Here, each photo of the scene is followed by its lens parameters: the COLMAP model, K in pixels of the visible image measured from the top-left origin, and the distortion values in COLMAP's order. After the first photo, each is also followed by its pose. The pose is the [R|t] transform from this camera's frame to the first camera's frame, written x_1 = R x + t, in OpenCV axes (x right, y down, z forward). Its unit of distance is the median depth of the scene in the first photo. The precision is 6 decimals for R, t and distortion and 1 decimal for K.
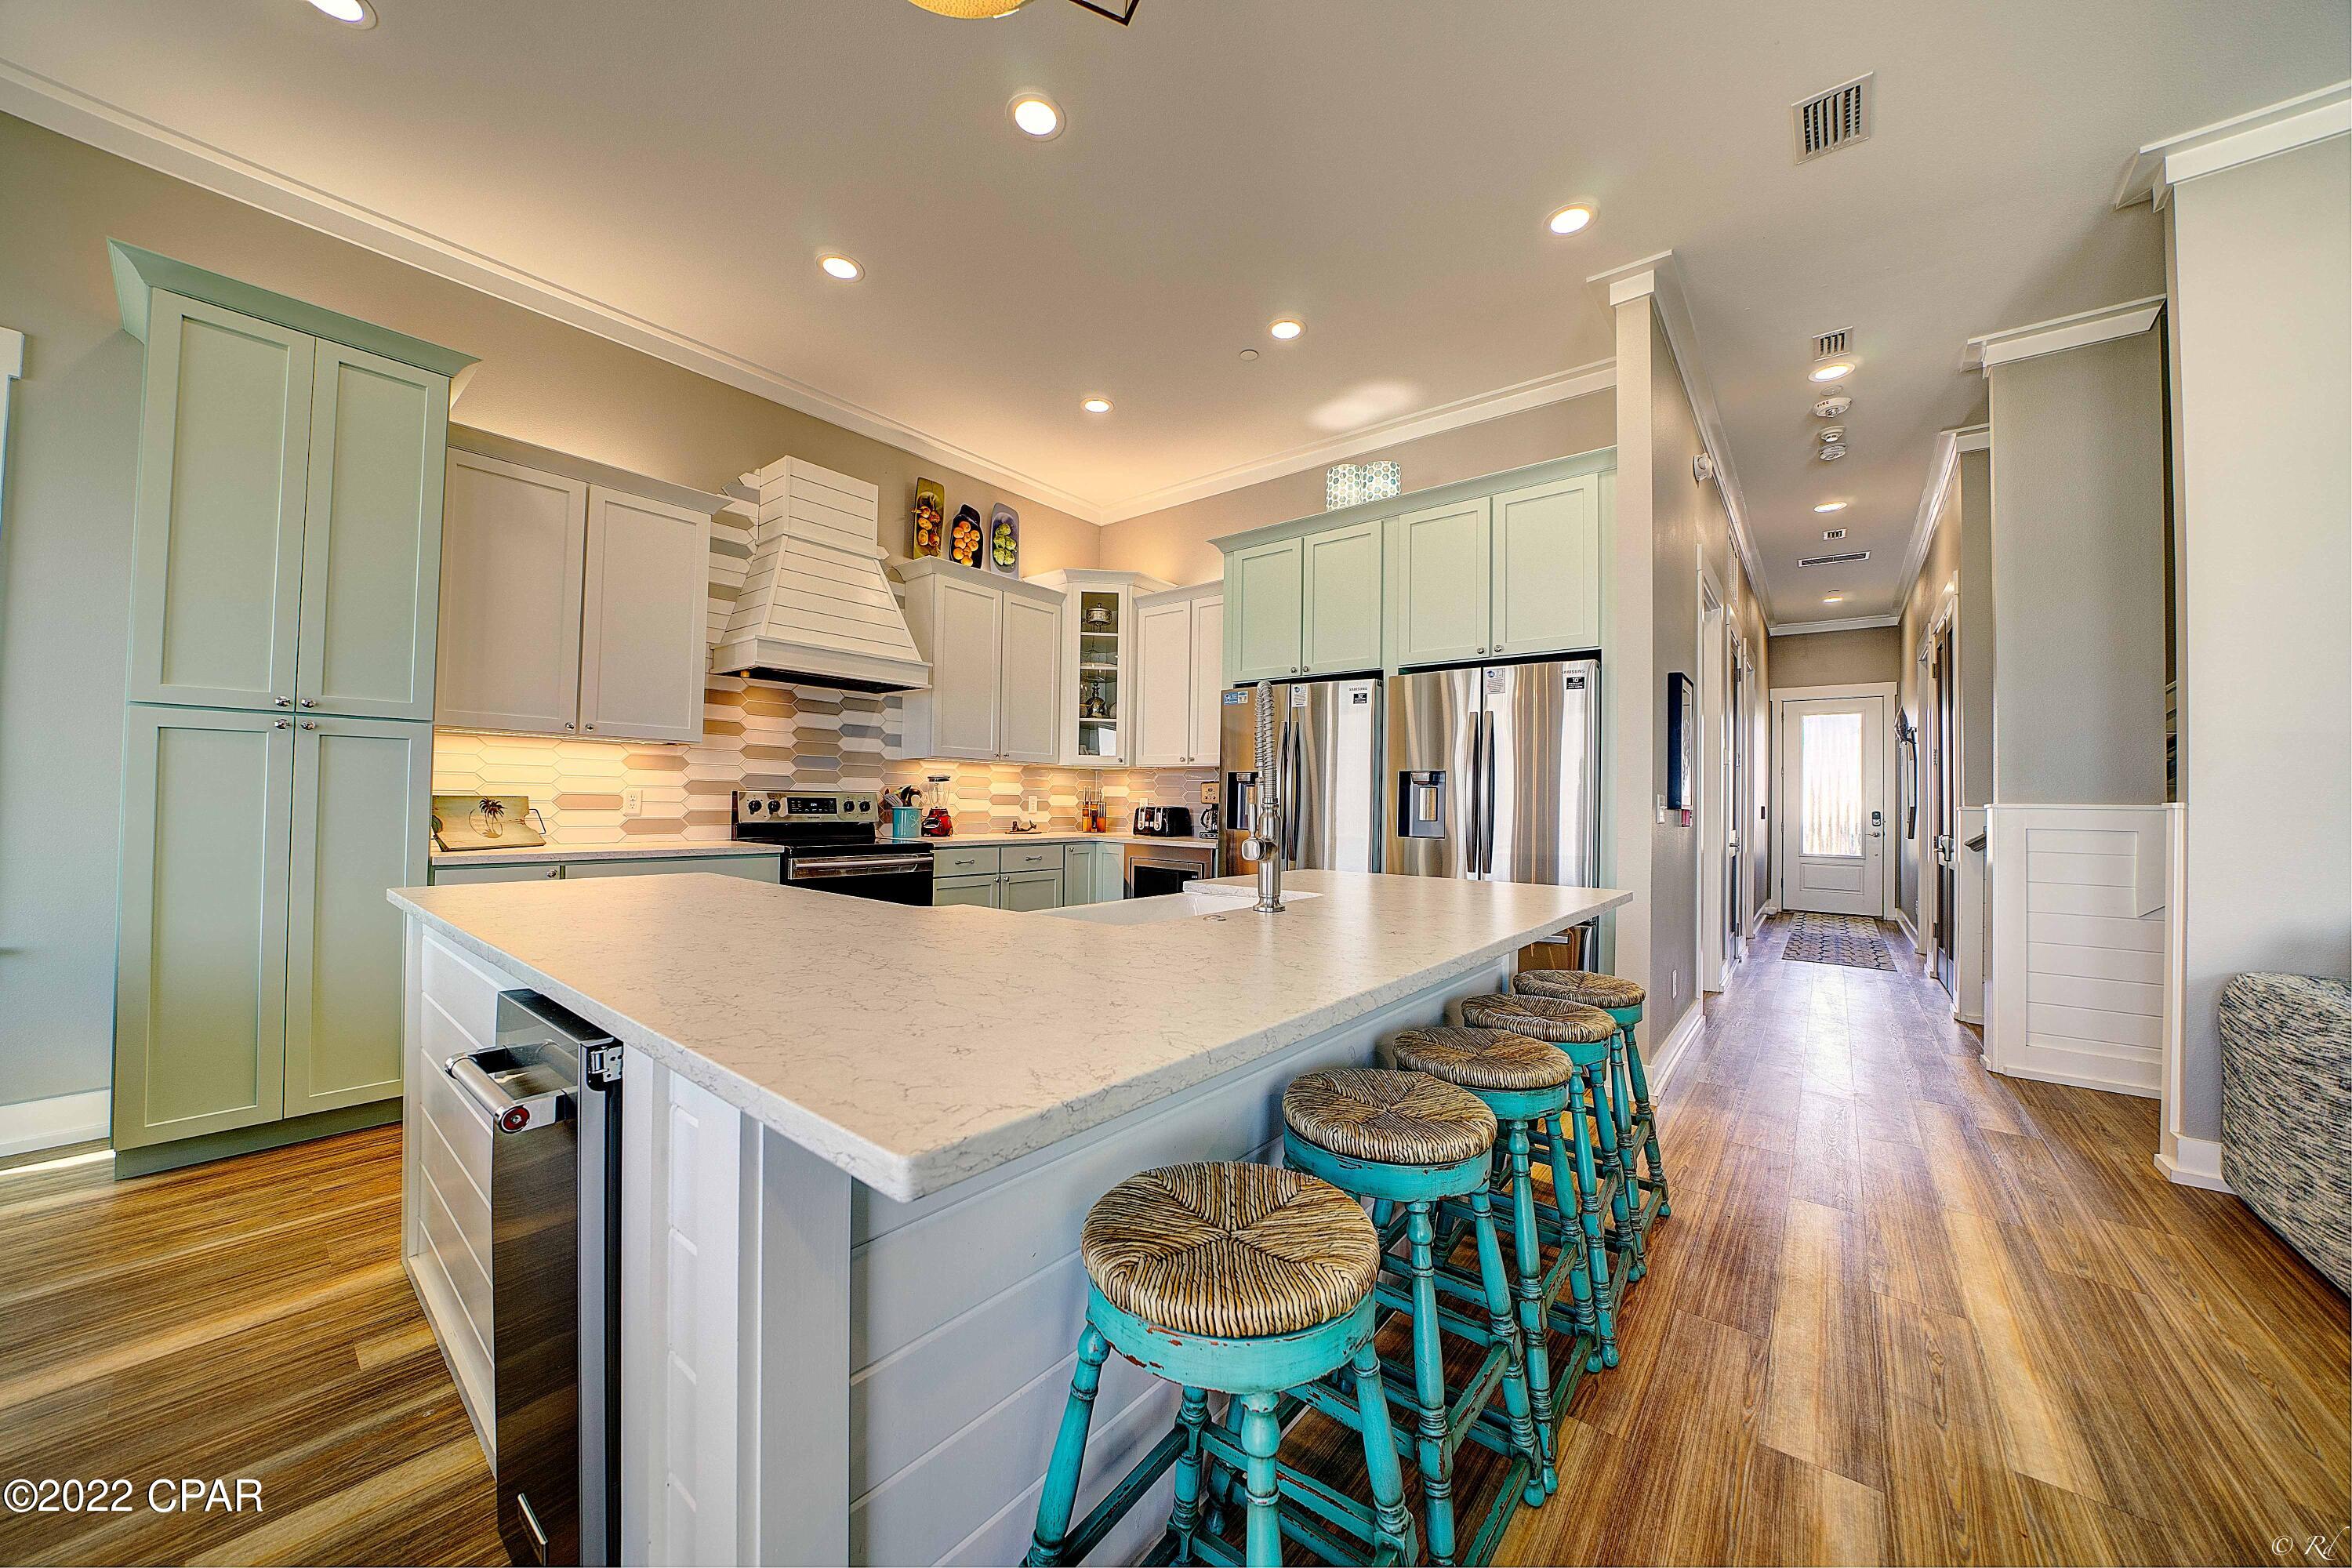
lens RADIAL K [[815.3, 0, 1172.3], [0, 815.3, 785.1], [0, 0, 1]] dist [-0.025265, 0.002824]
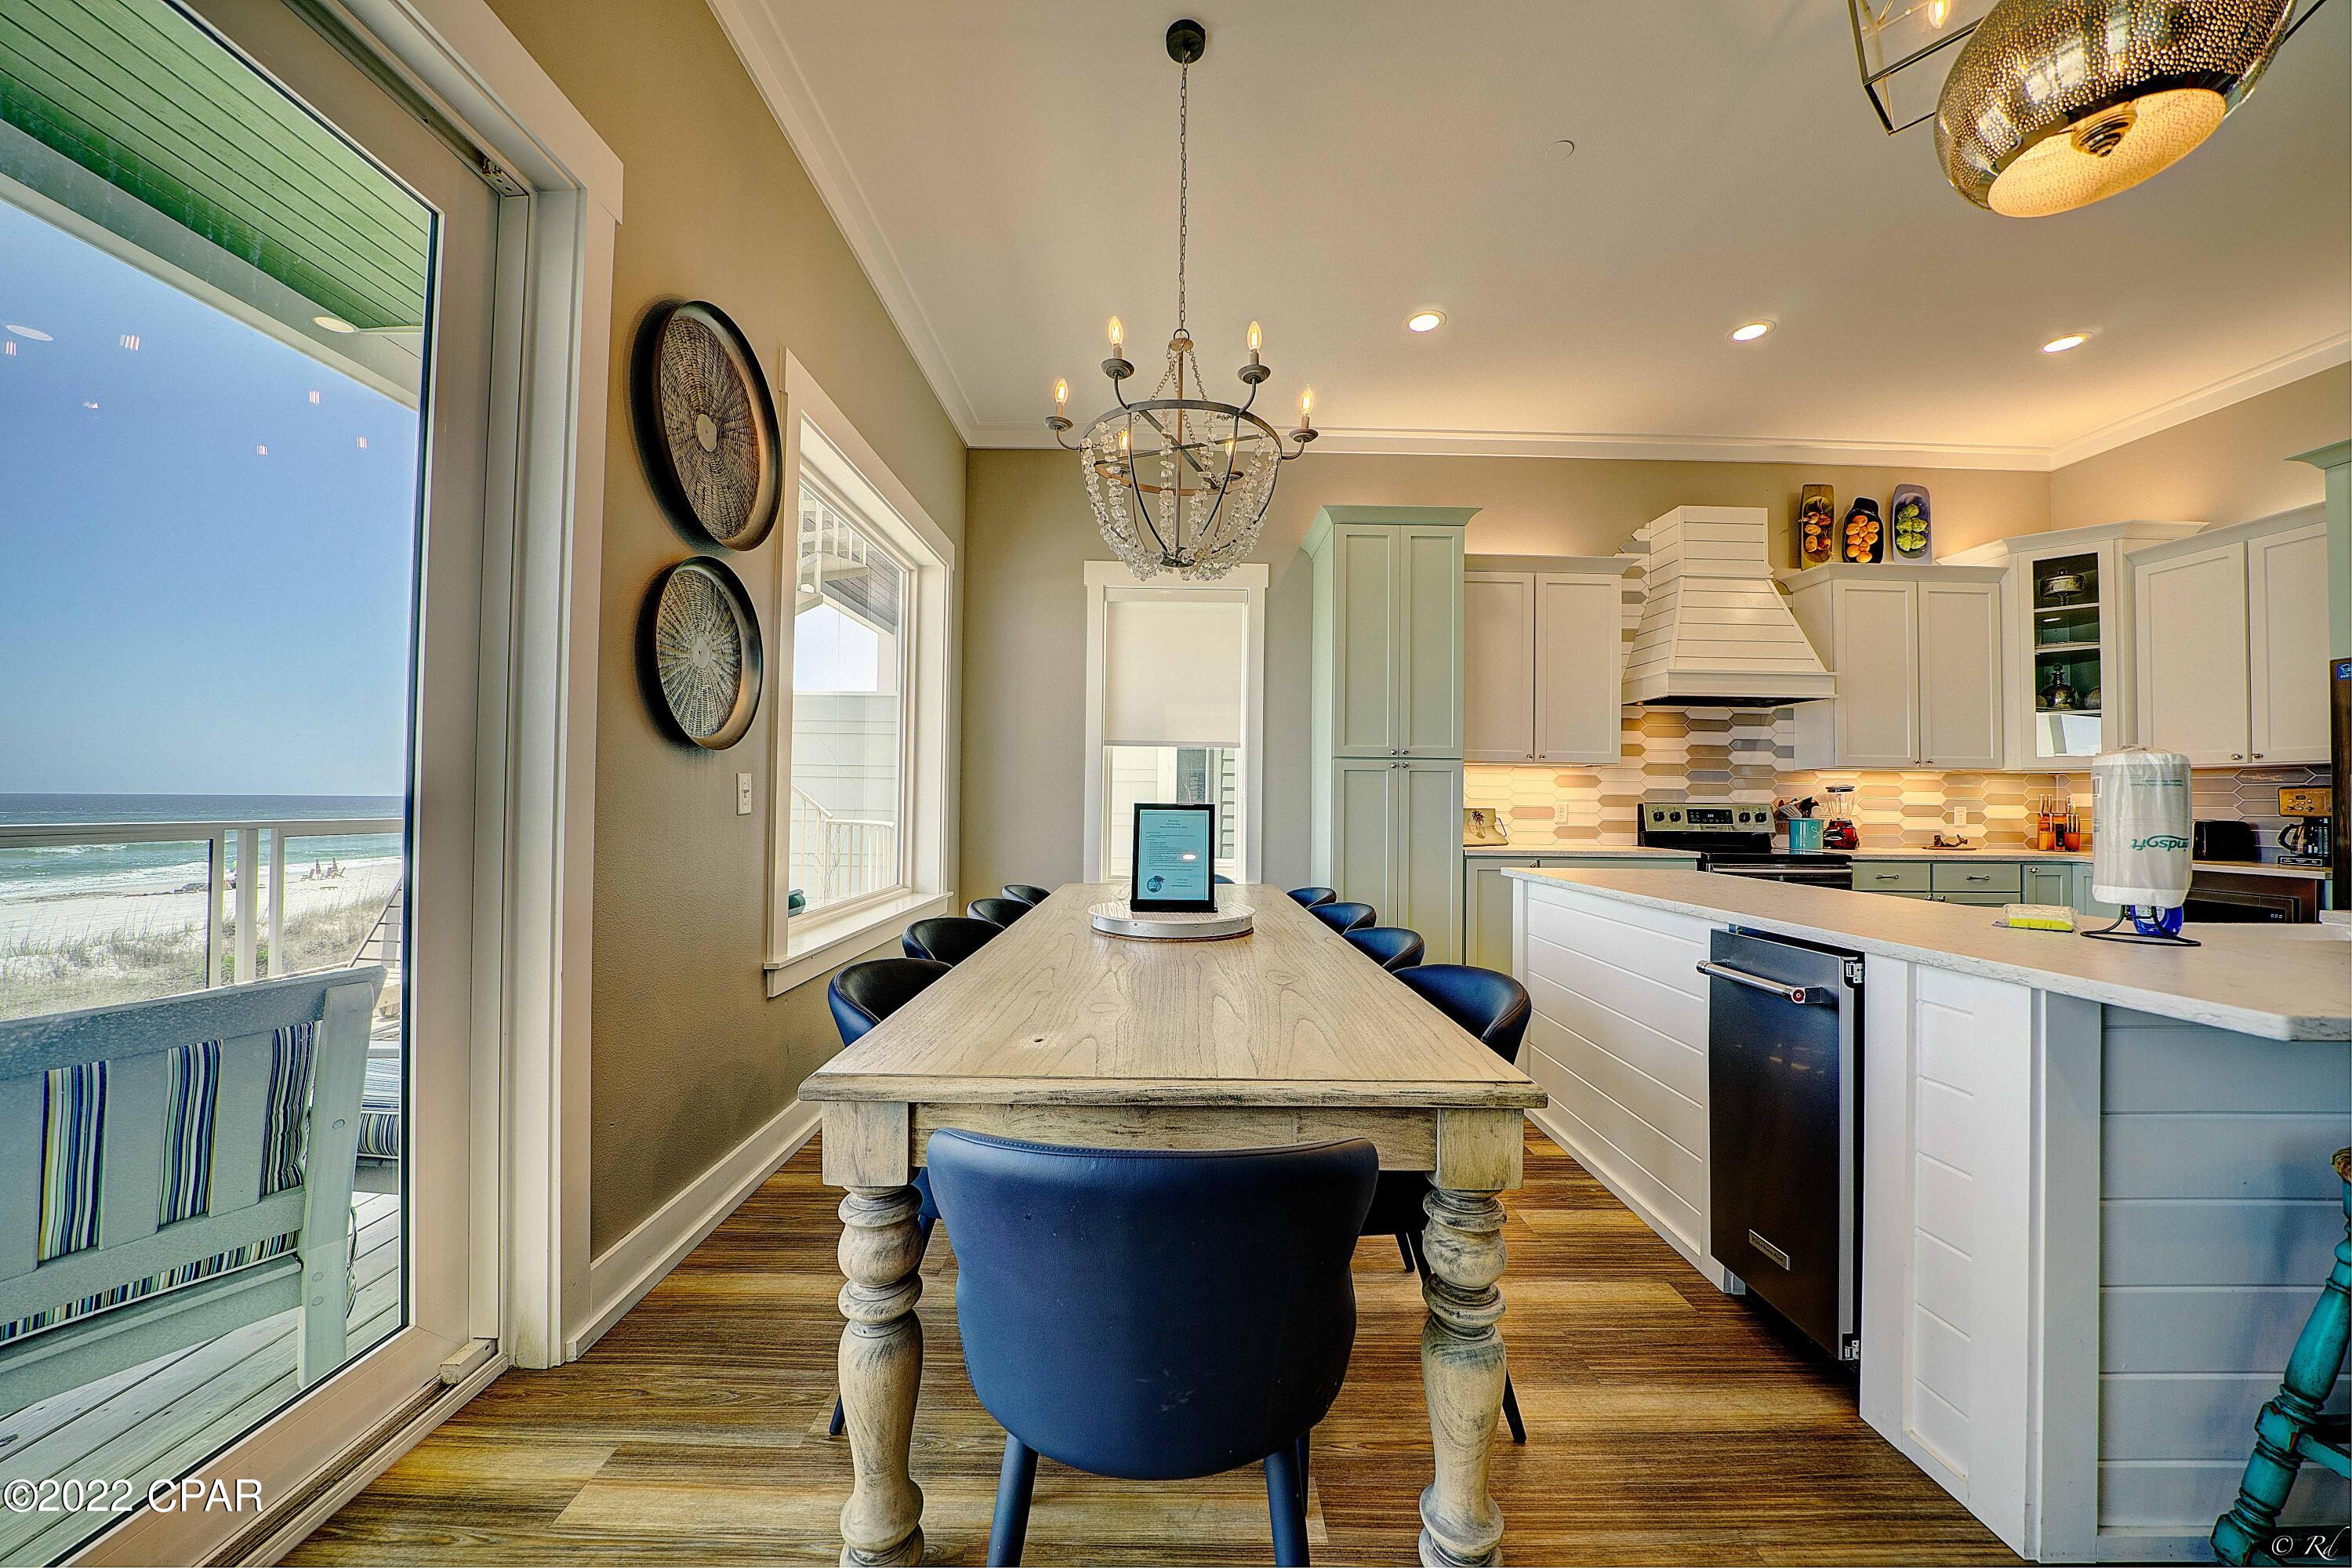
lens RADIAL K [[820.5, 0, 1162.1], [0, 820.5, 784.6], [0, 0, 1]] dist [-0.026589, 0.002966]
pose [[0.635981, -0.021969, -0.771392, -0.062647], [0.013149, 0.999758, -0.017632, -0.007040], [0.771592, 0.001071, 0.636116, -0.234969]]
